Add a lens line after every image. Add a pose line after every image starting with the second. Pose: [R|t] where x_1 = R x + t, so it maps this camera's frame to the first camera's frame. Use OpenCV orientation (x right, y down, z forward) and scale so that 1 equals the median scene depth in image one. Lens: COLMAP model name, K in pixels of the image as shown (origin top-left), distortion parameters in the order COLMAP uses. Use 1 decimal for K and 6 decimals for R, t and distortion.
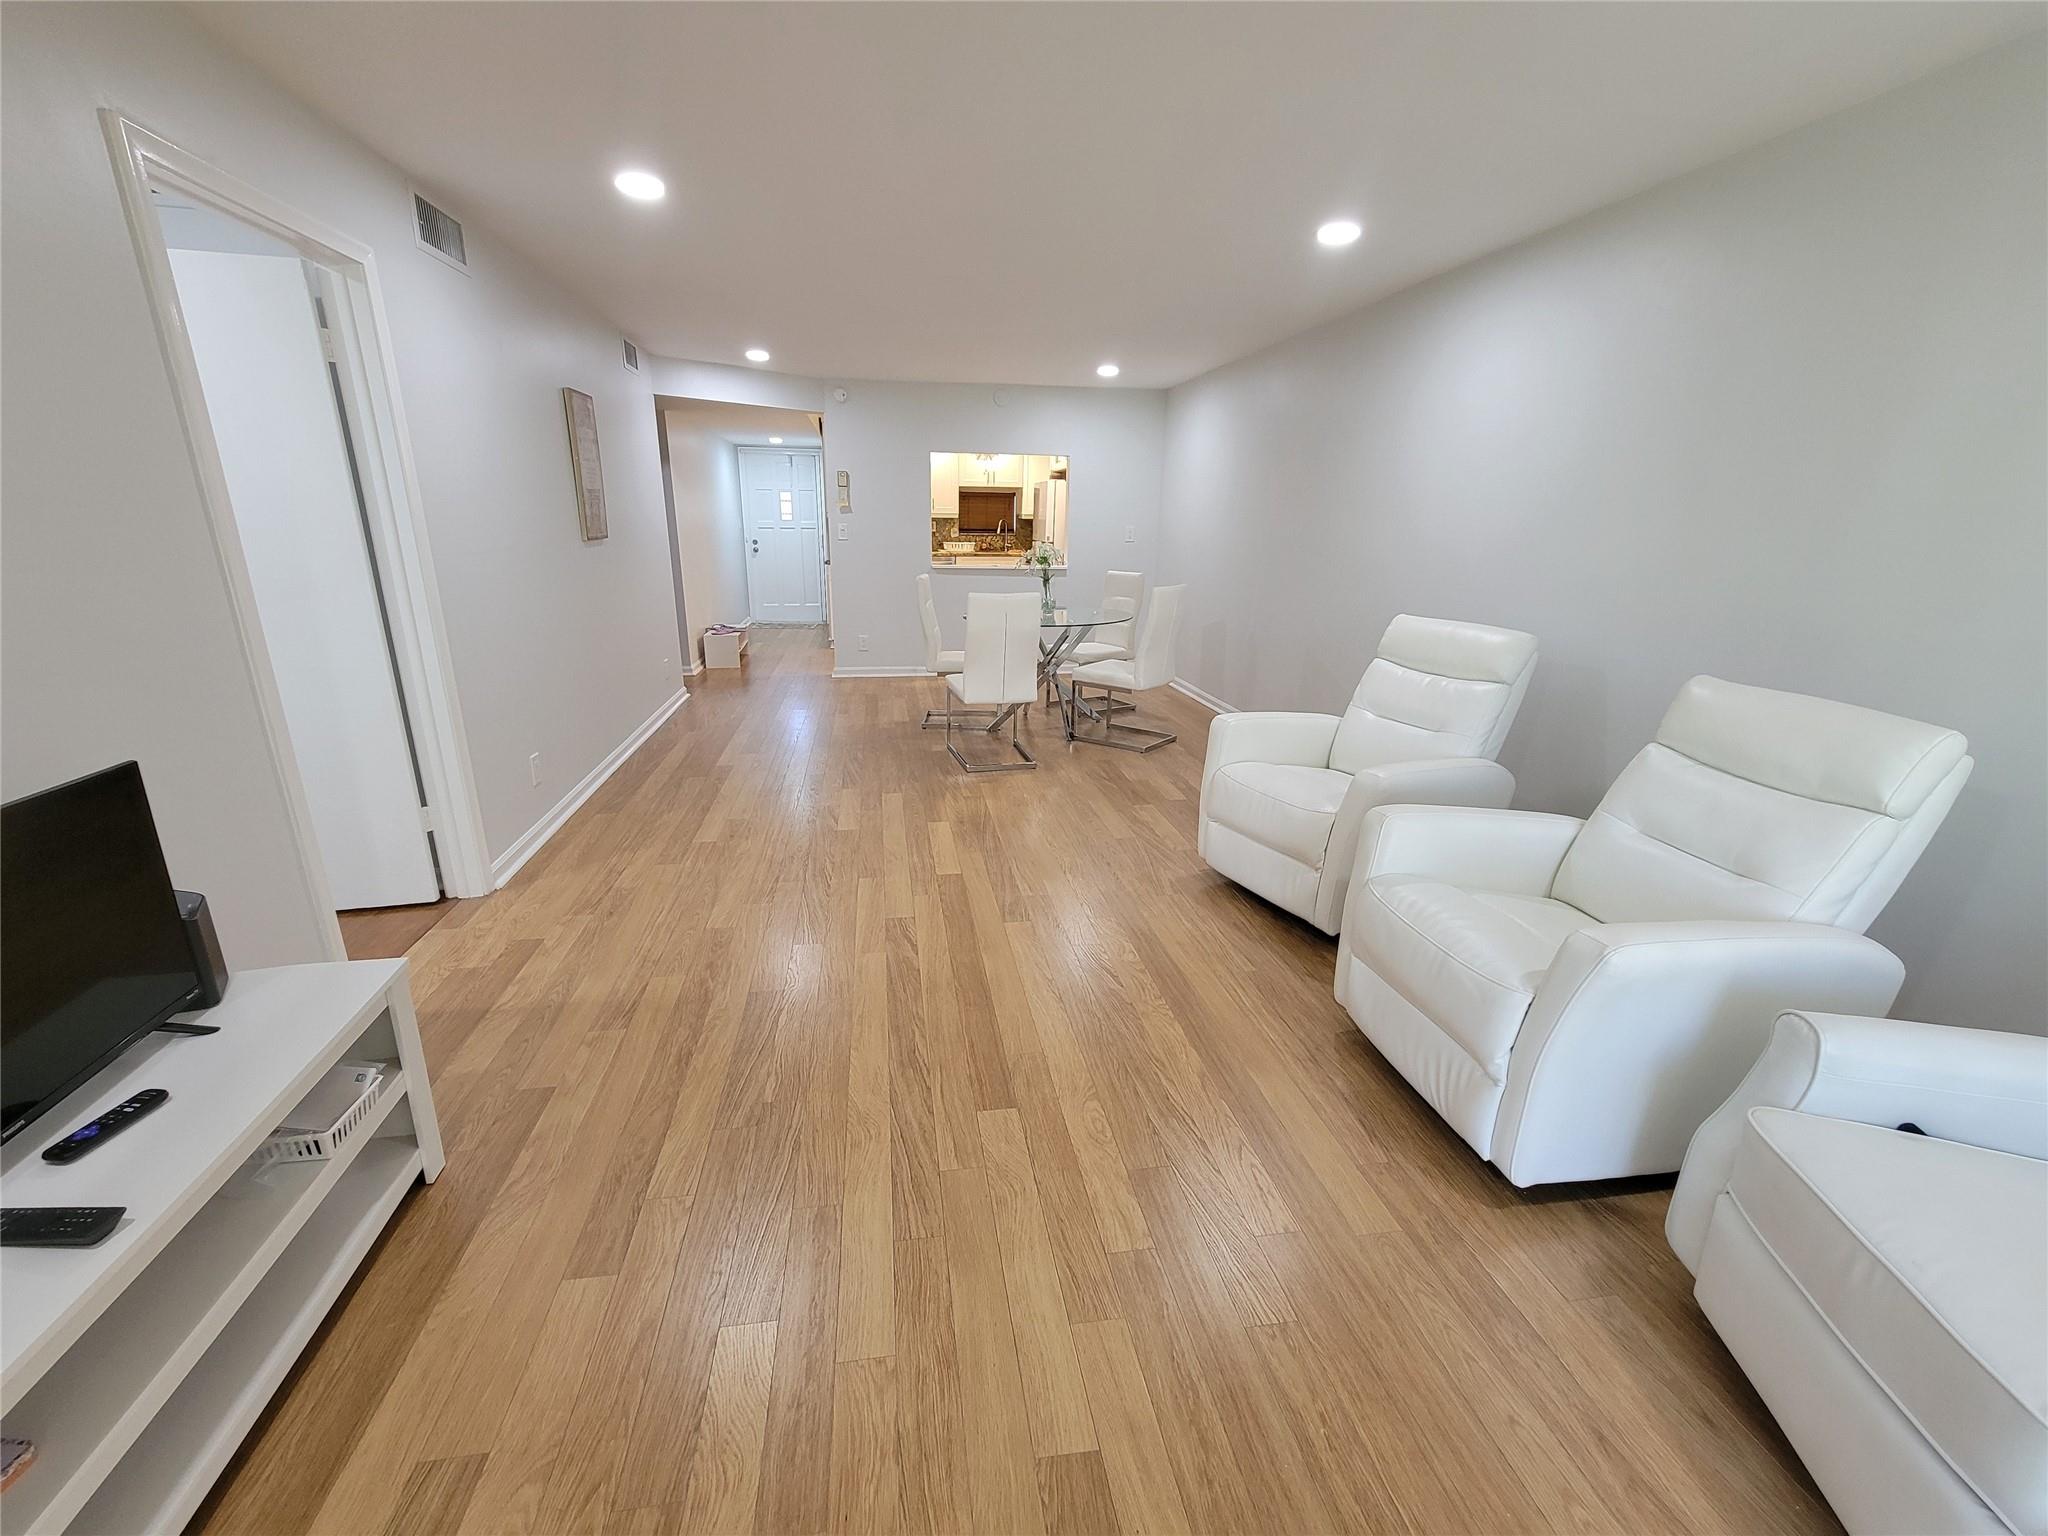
lens RADIAL K [[820.4, 0, 1009.1], [0, 820.4, 773.5], [0, 0, 1]] dist [0.000328, 0.000059]
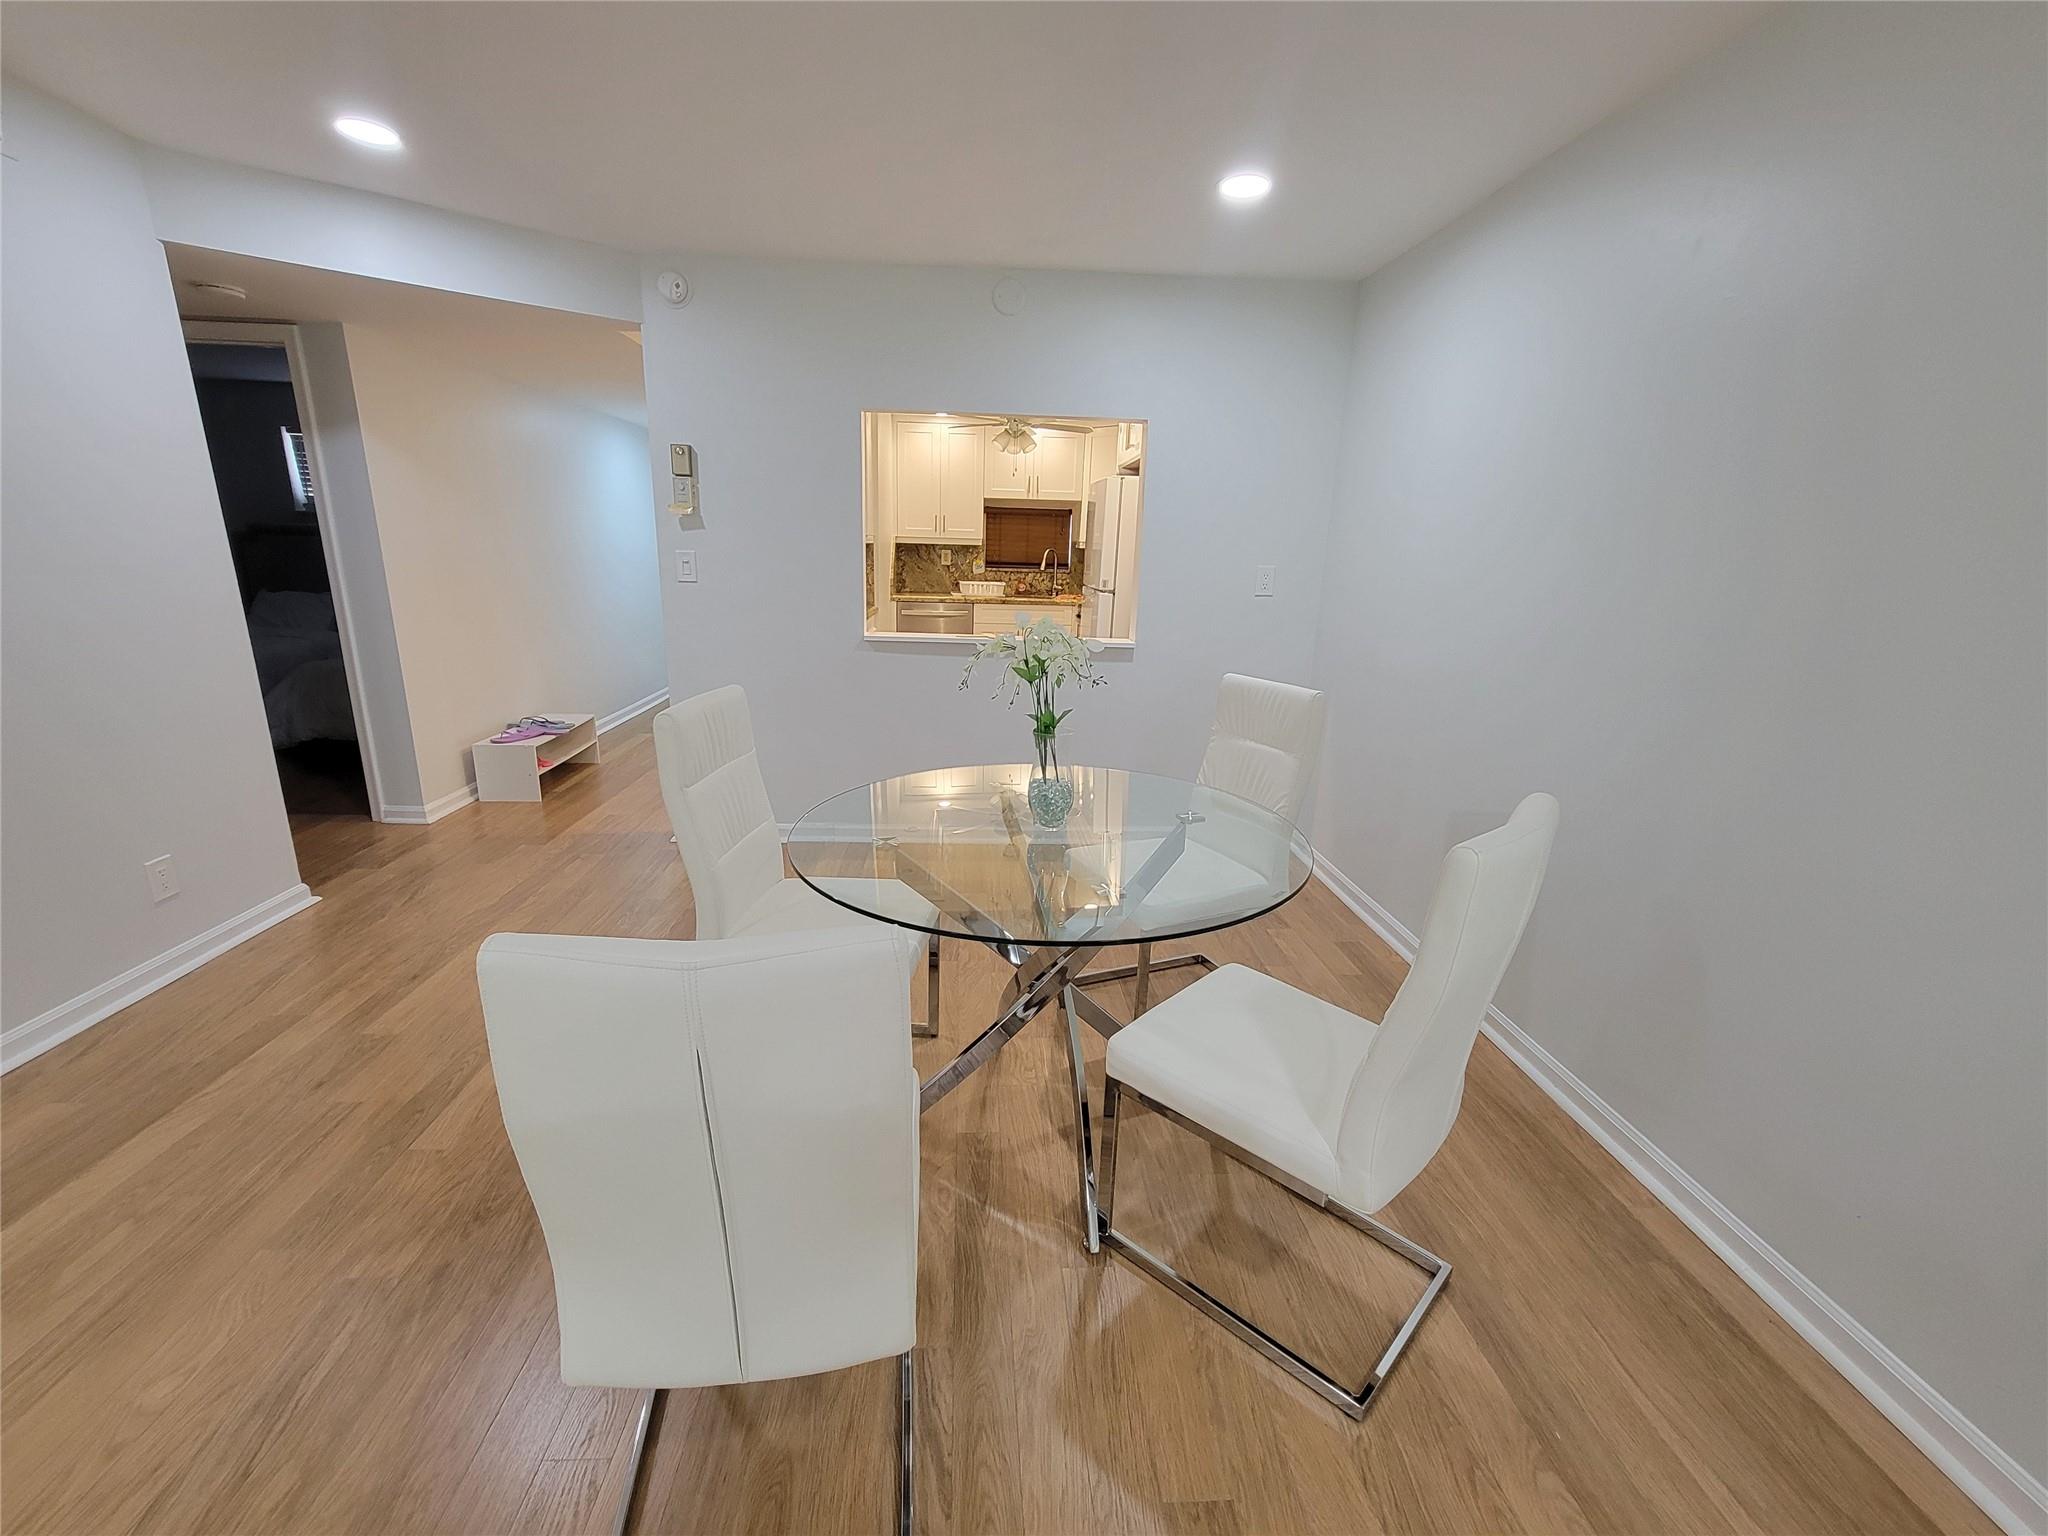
lens RADIAL K [[820.4, 0, 1019.3], [0, 820.4, 765.5], [0, 0, 1]] dist [0.000328, 0.000059]
pose [[0.995148, 0.041335, -0.089290, 0.034032], [-0.045238, 0.998087, -0.042139, -0.108362], [0.087378, 0.045974, 0.995114, 0.354307]]
